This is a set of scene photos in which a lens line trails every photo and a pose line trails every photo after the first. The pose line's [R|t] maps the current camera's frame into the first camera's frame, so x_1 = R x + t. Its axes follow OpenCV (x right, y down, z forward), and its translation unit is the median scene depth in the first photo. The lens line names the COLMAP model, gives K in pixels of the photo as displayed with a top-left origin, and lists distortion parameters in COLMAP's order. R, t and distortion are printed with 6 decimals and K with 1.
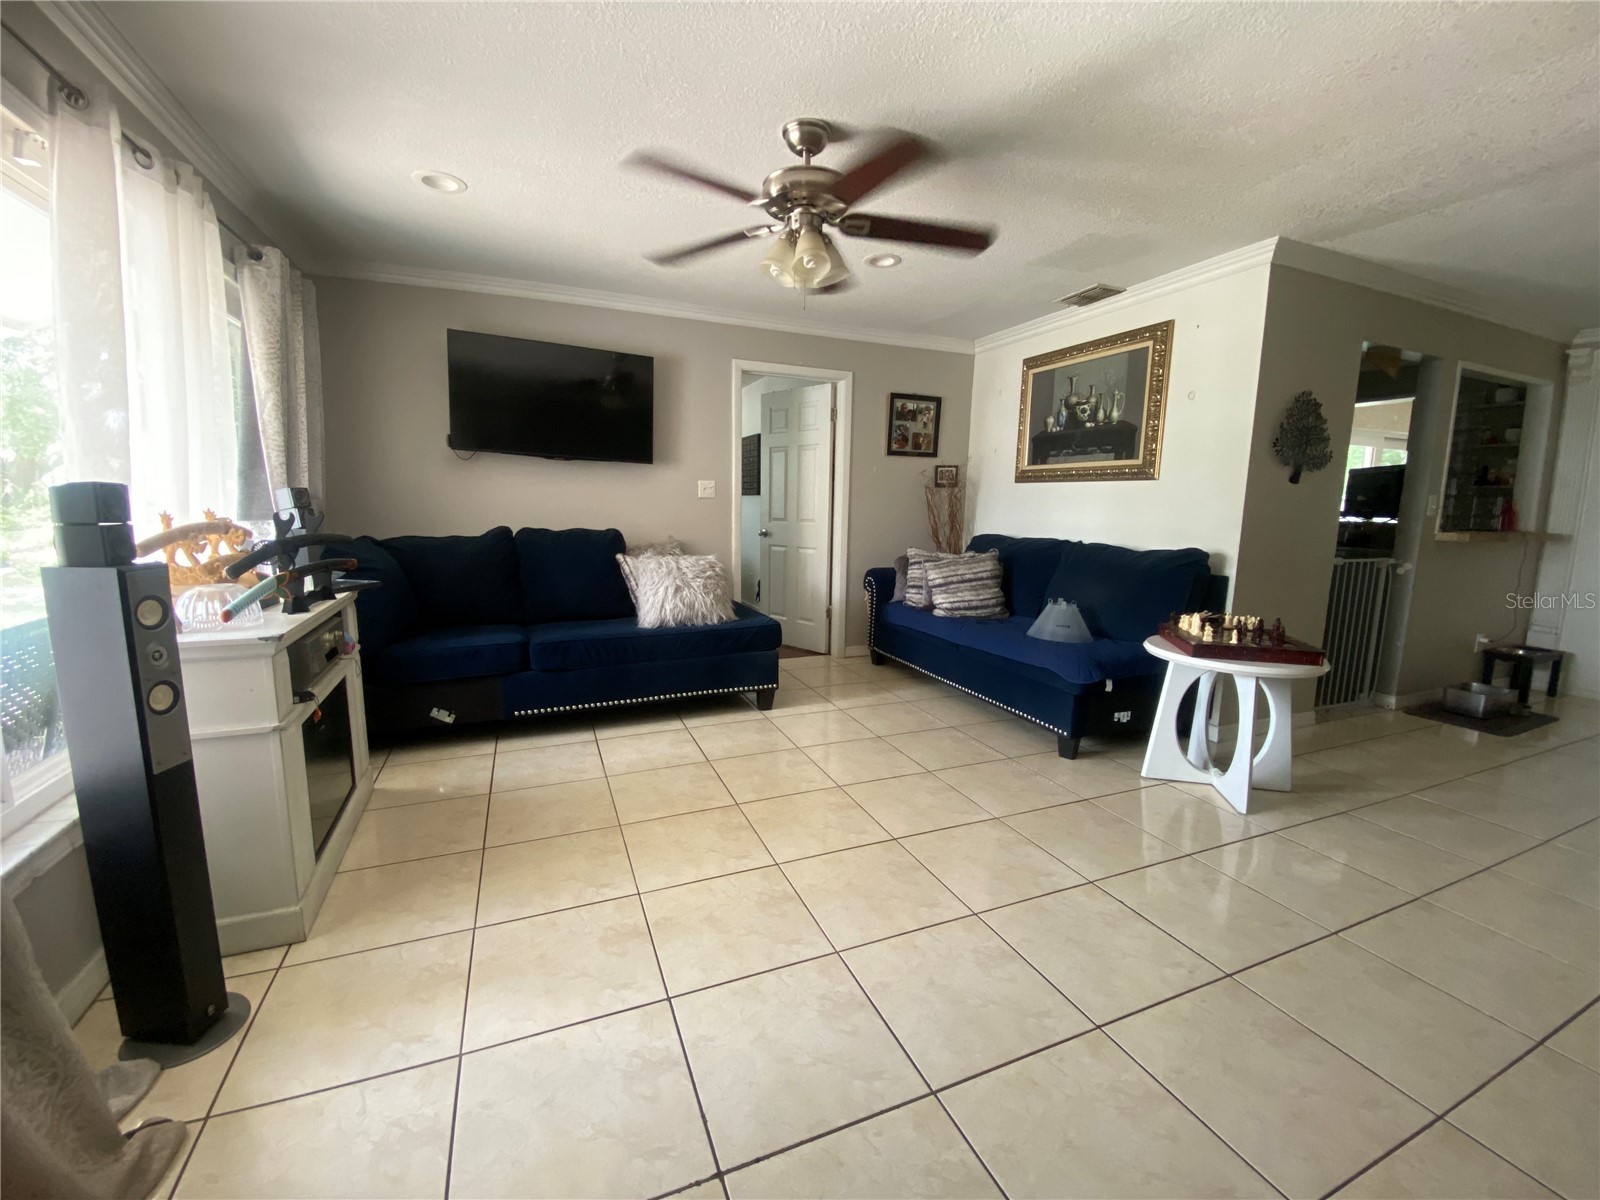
lens RADIAL K [[648.1, 0, 791.2], [0, 648.1, 600.3], [0, 0, 1]] dist [0.047890, -0.041397]
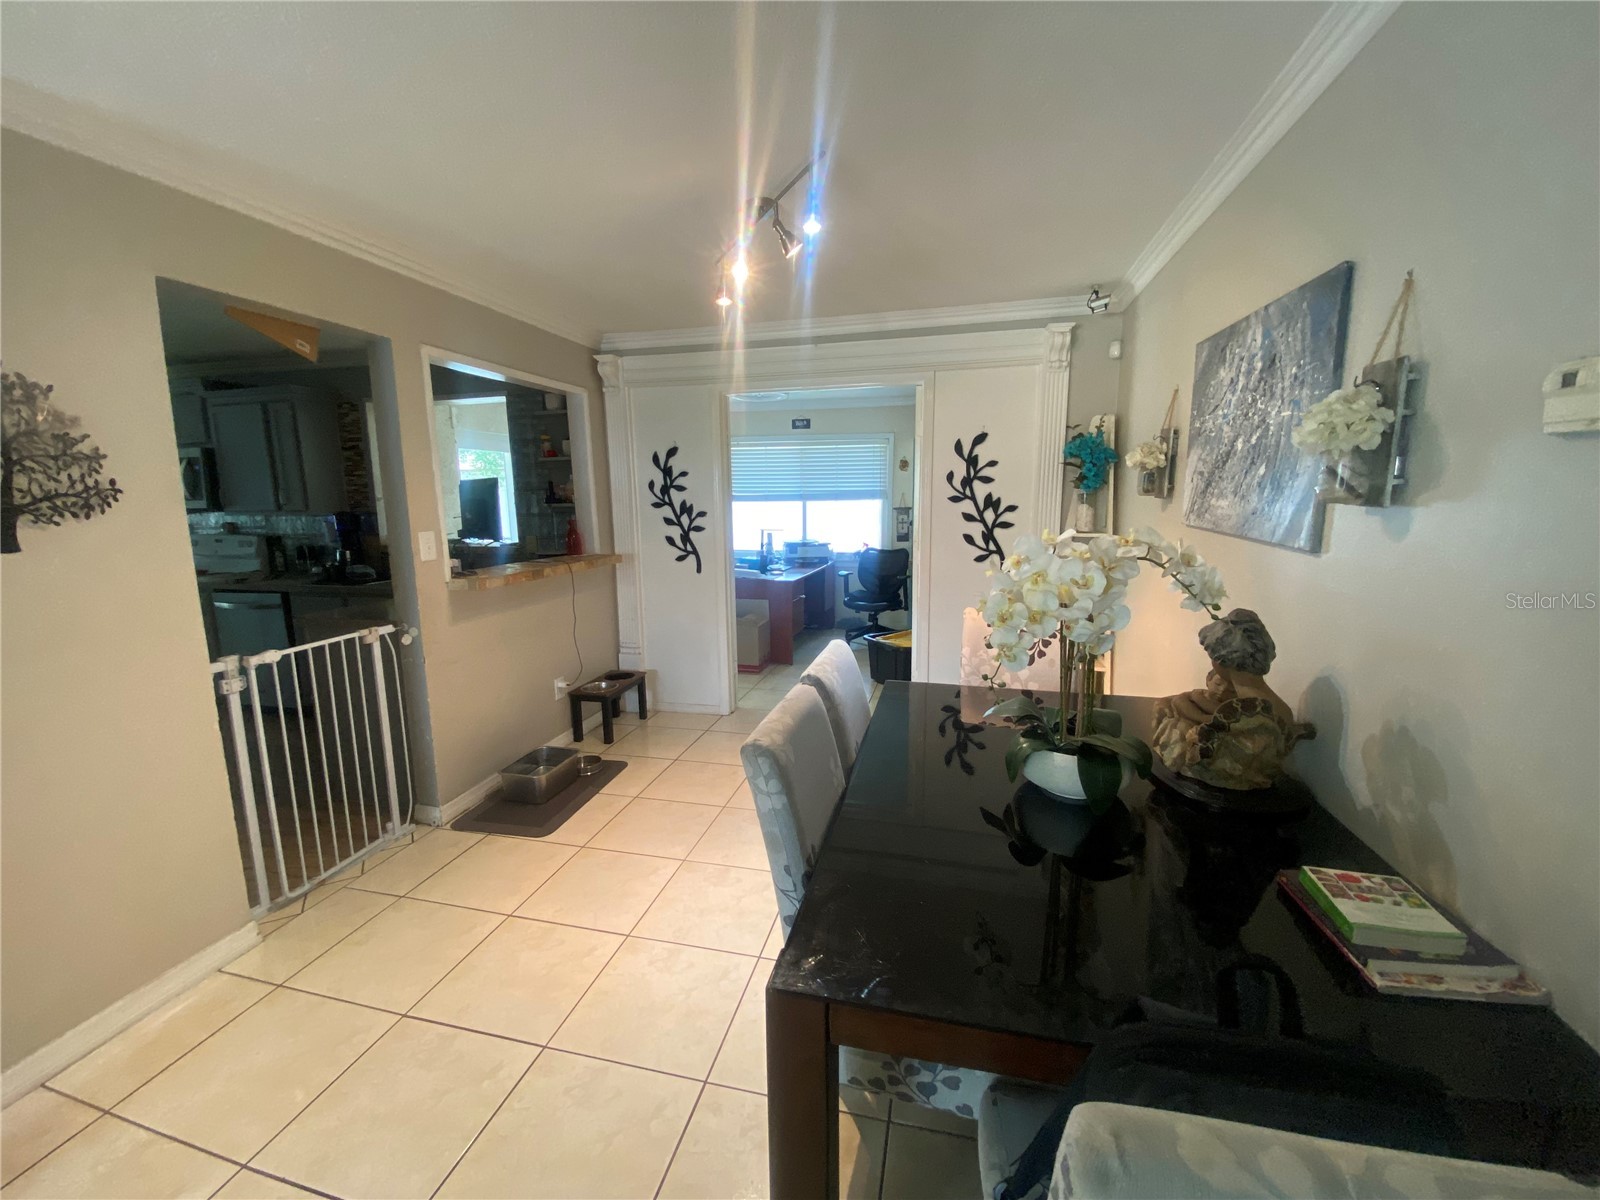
lens RADIAL K [[660.0, 0, 771.9], [0, 660.0, 600.1], [0, 0, 1]] dist [0.047605, -0.000082]
pose [[0.610717, -0.148060, 0.777884, 0.593080], [0.140274, 0.987056, 0.077744, -0.086821], [-0.779325, 0.061638, 0.623581, 0.219625]]
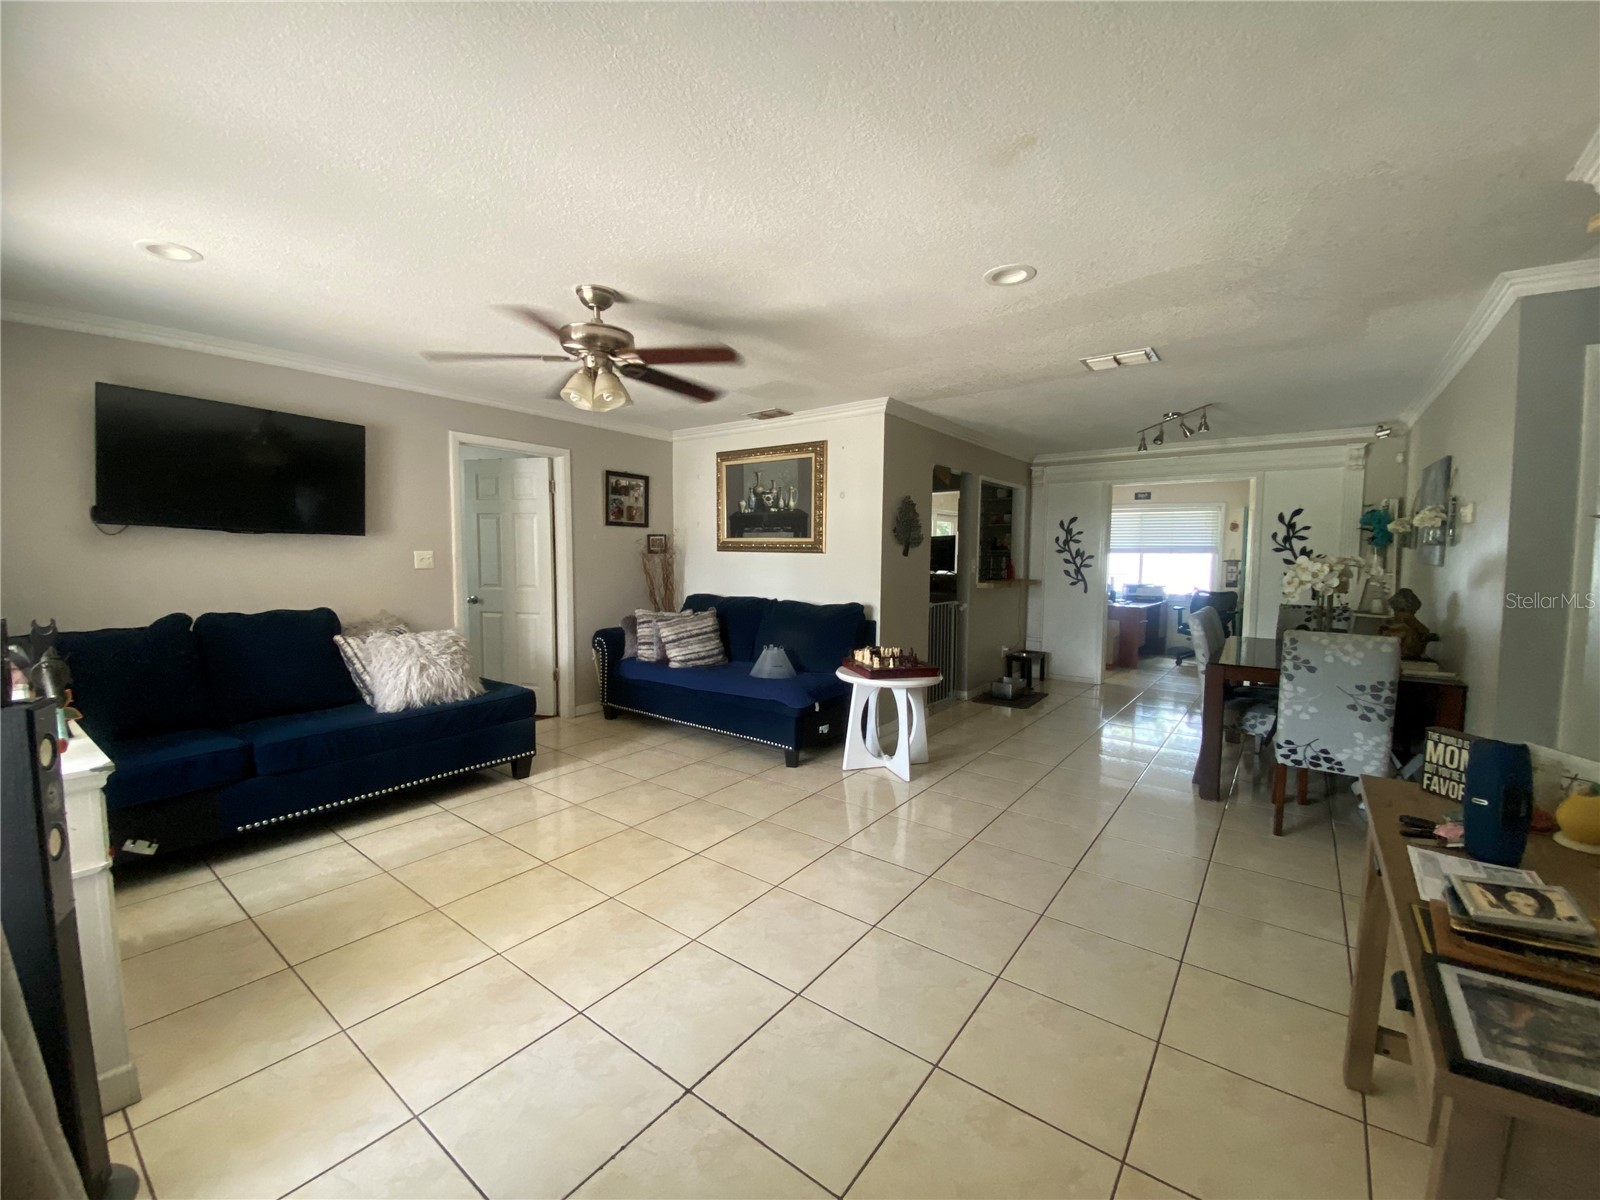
lens RADIAL K [[648.1, 0, 791.2], [0, 648.1, 600.3], [0, 0, 1]] dist [0.047890, -0.041397]
pose [[0.863262, -0.046529, 0.502607, -0.181789], [0.082021, 0.995439, -0.048724, -0.023740], [-0.498048, 0.083286, 0.863141, -0.123298]]
